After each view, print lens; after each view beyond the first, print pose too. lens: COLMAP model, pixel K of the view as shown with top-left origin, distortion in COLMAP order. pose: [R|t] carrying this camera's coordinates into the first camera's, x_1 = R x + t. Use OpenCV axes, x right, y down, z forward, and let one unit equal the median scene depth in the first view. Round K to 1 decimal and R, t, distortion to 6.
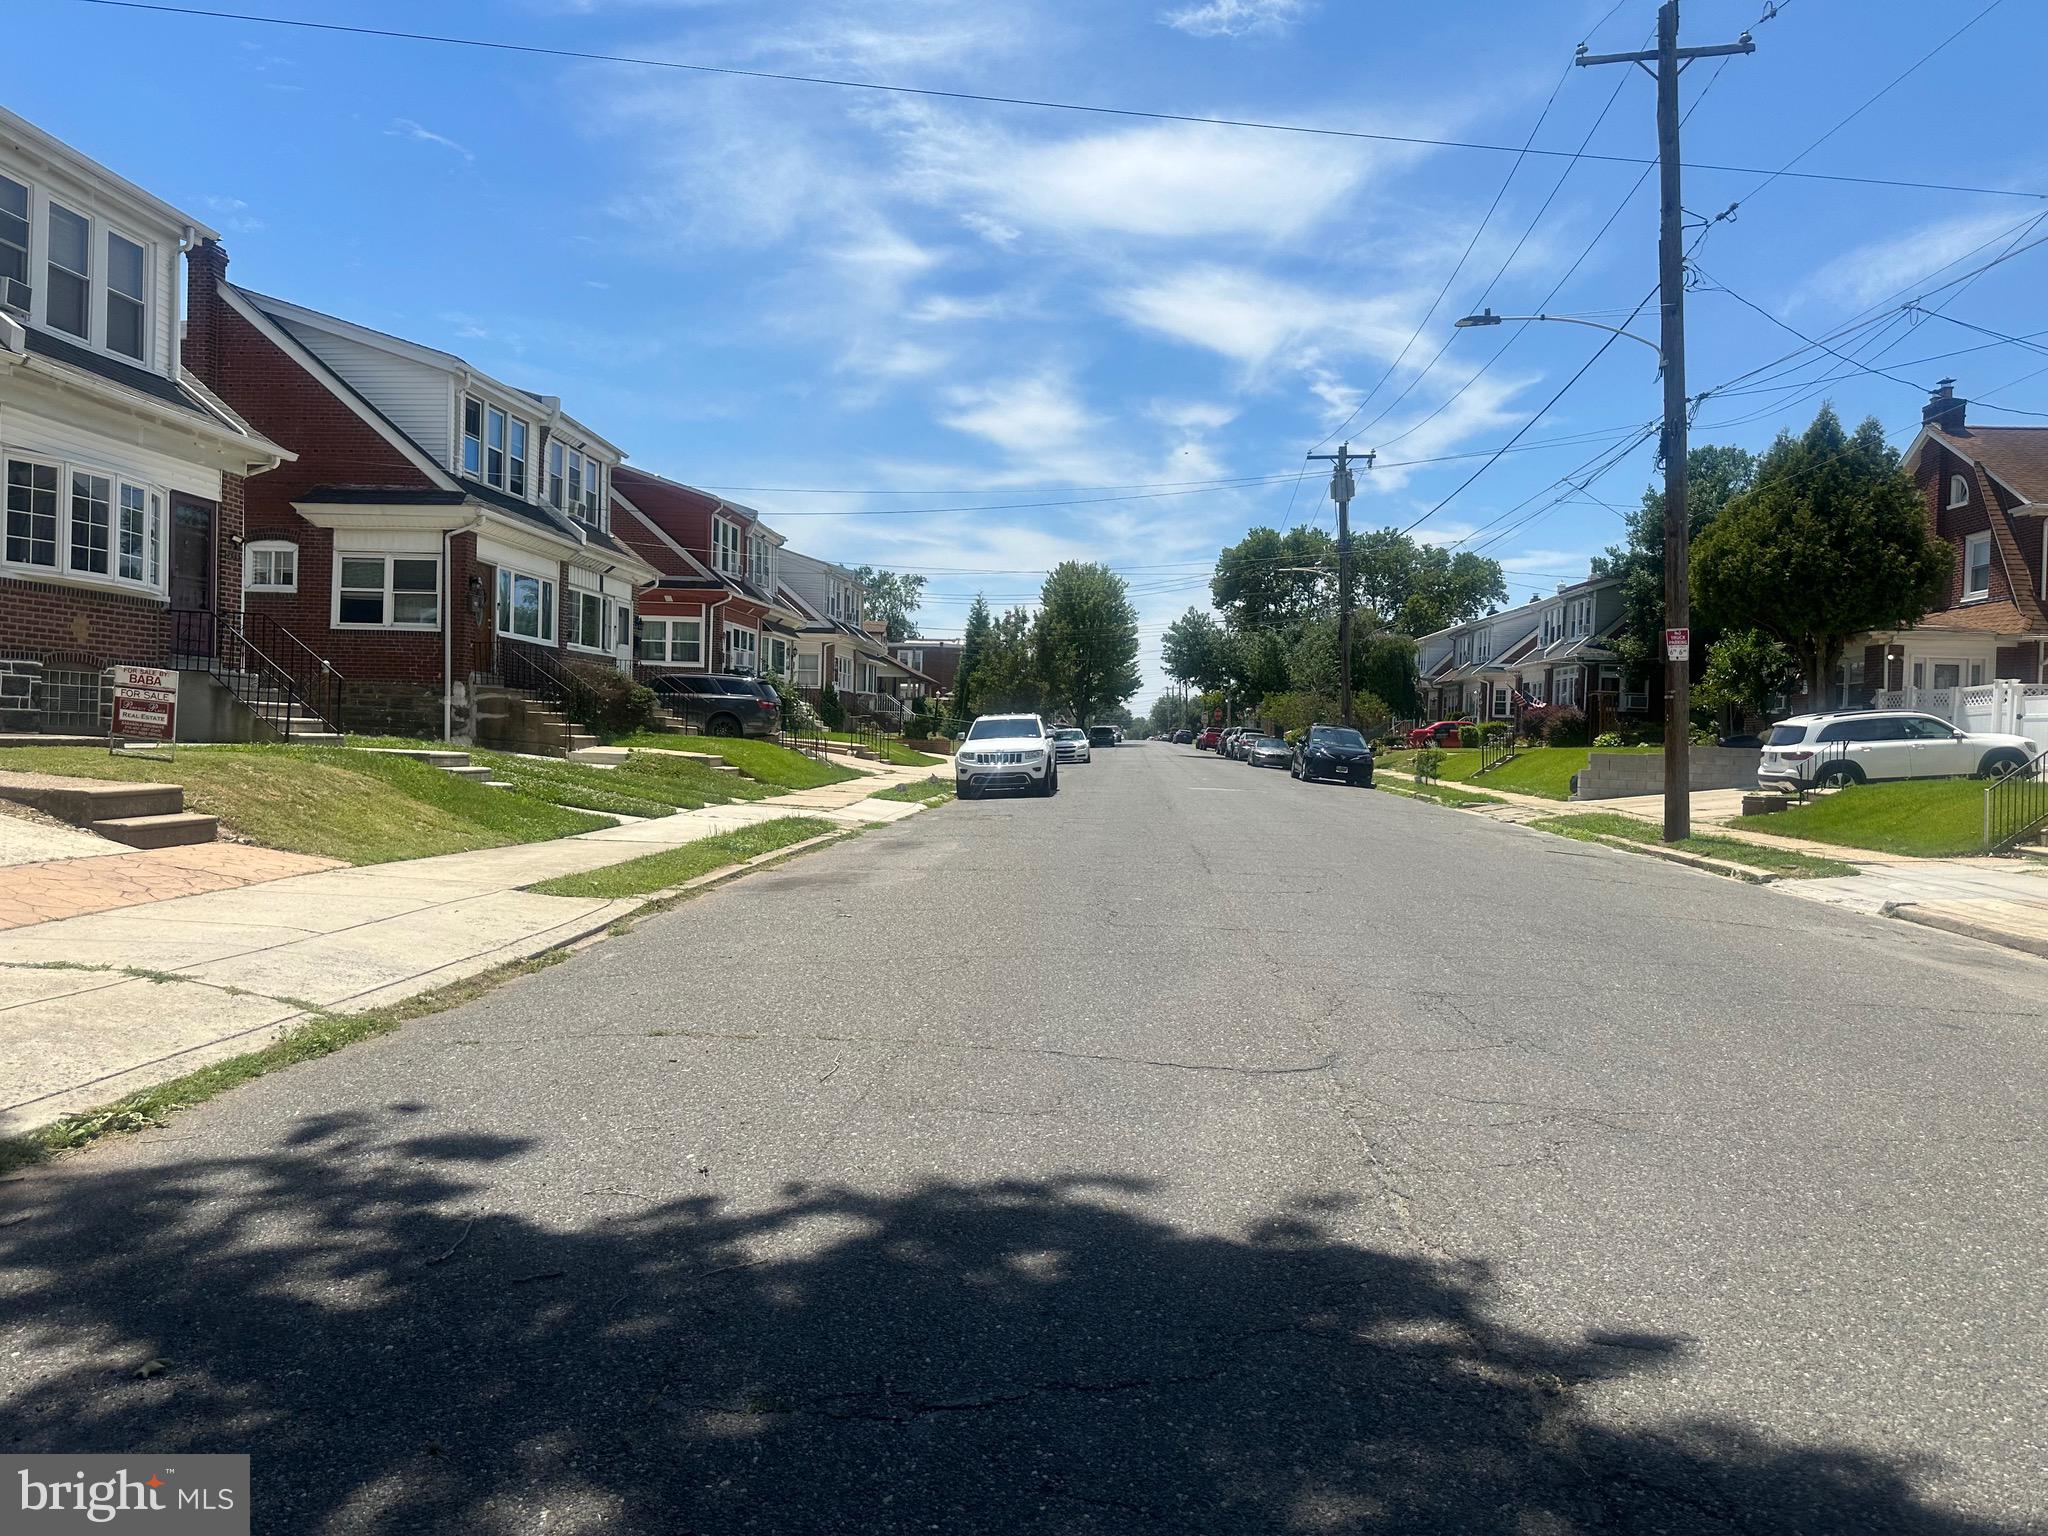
lens RADIAL K [[1438.2, 0, 1024.0], [0, 1438.2, 768.0], [0, 0, 1]] dist [0.001851, 0.001380]
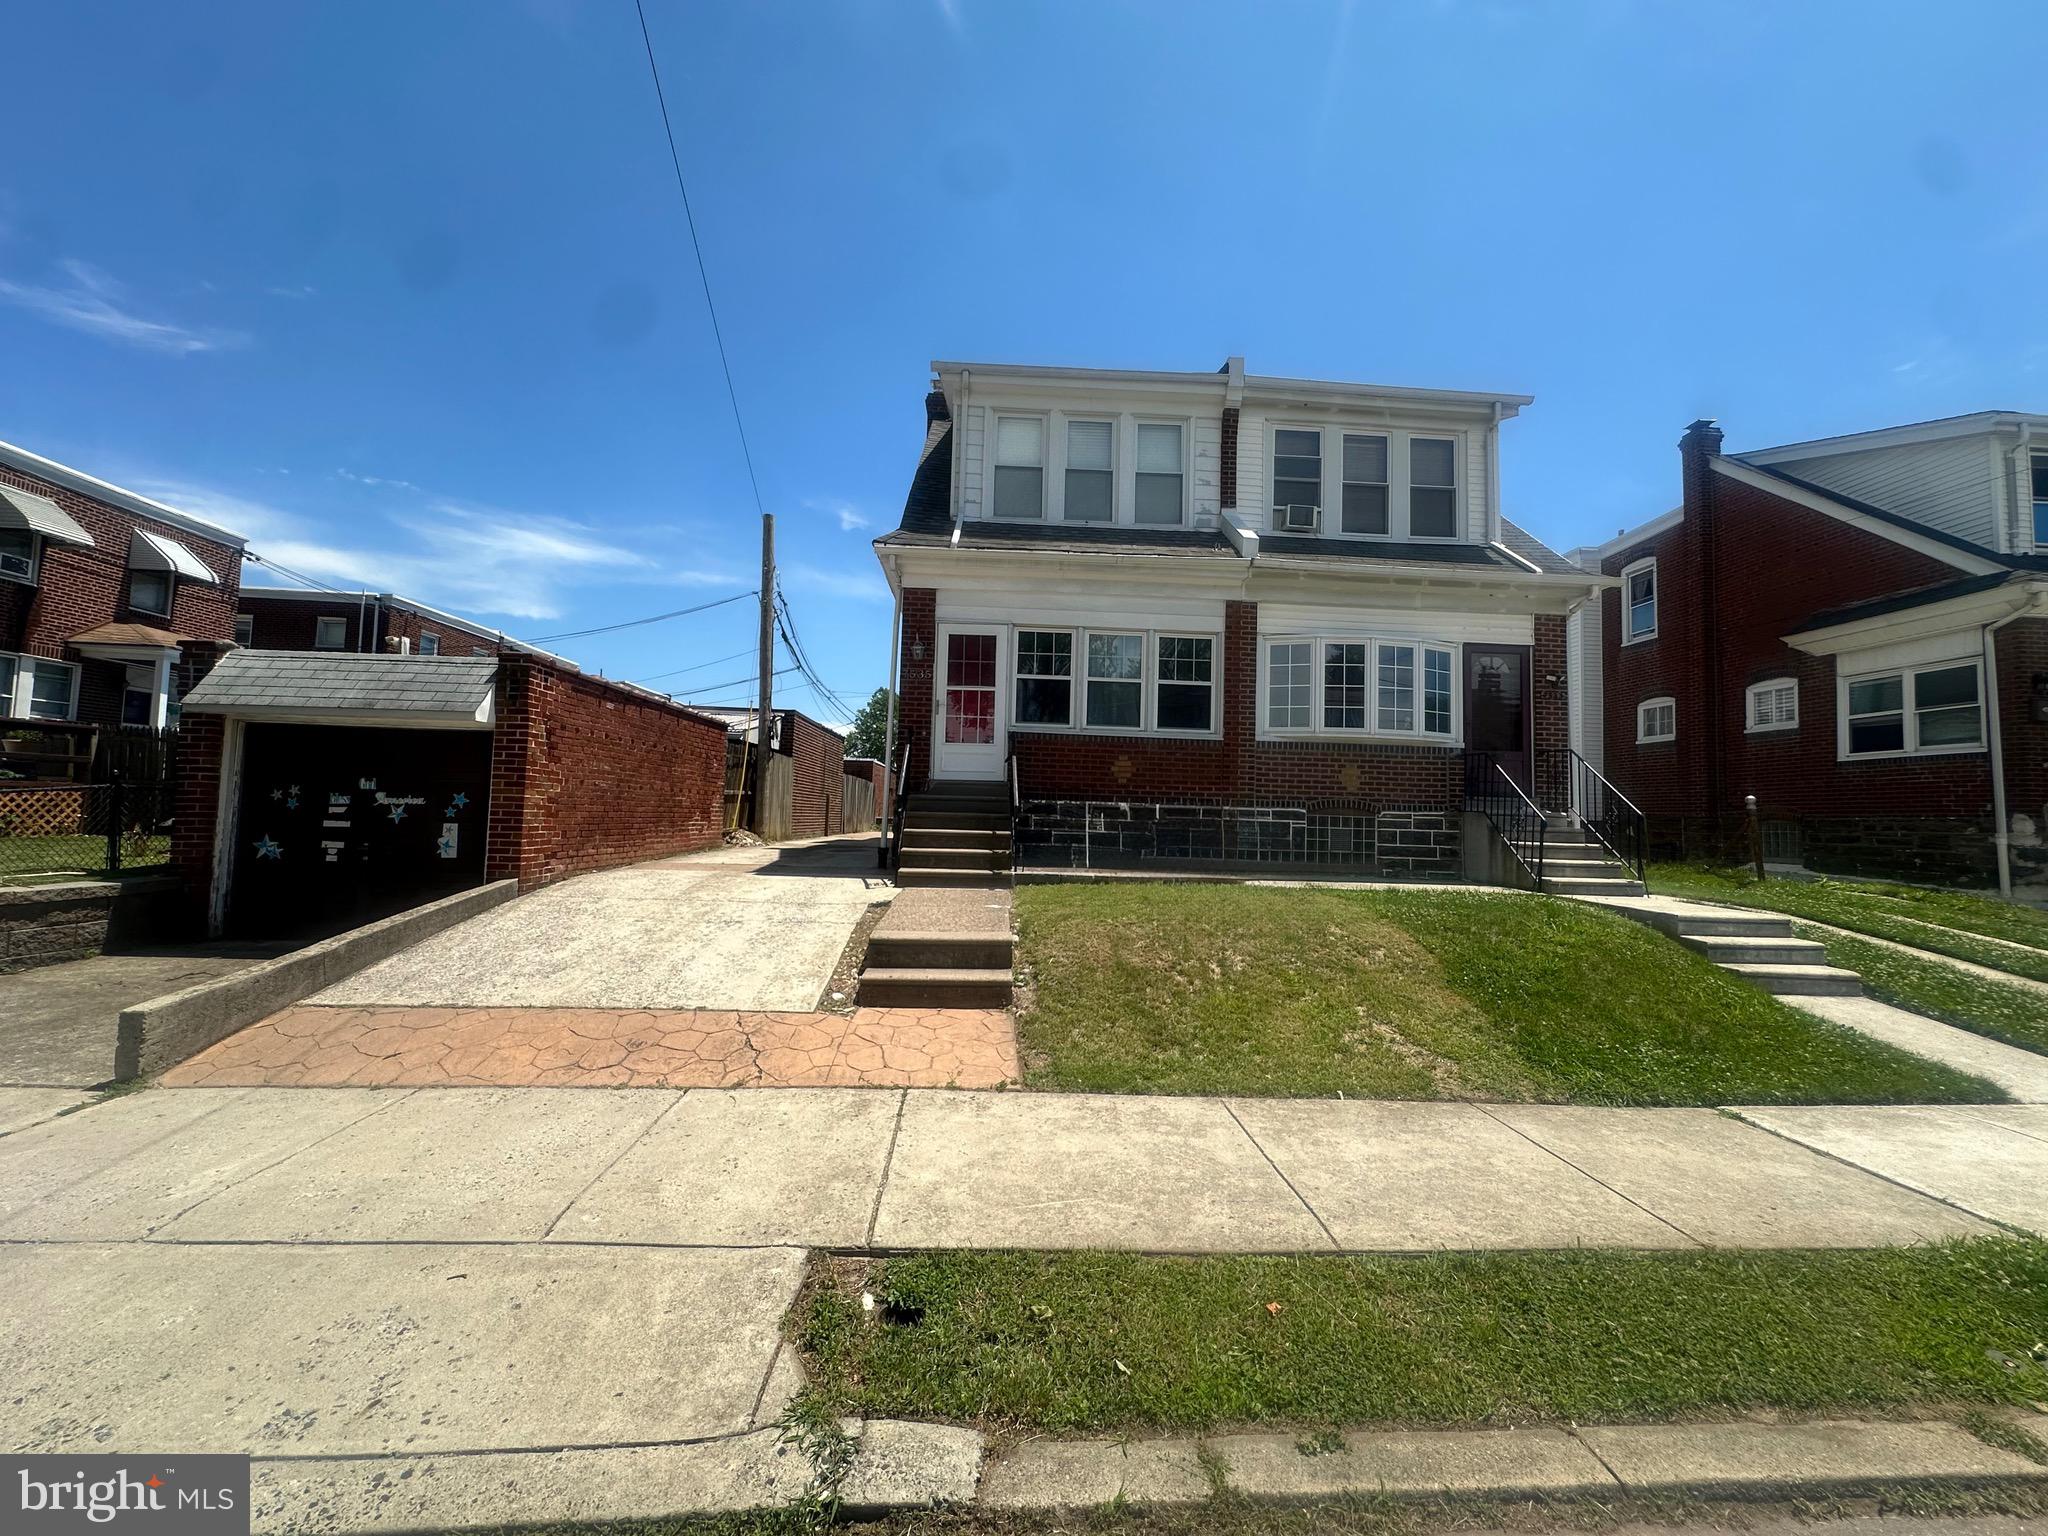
lens RADIAL K [[828.2, 0, 1030.9], [0, 828.2, 764.1], [0, 0, 1]] dist [-0.000208, -0.000106]
pose [[0.127550, -0.093451, -0.987420, -0.024221], [-0.042907, 0.994099, -0.099626, -0.020106], [0.990904, 0.055074, 0.122788, 0.424942]]
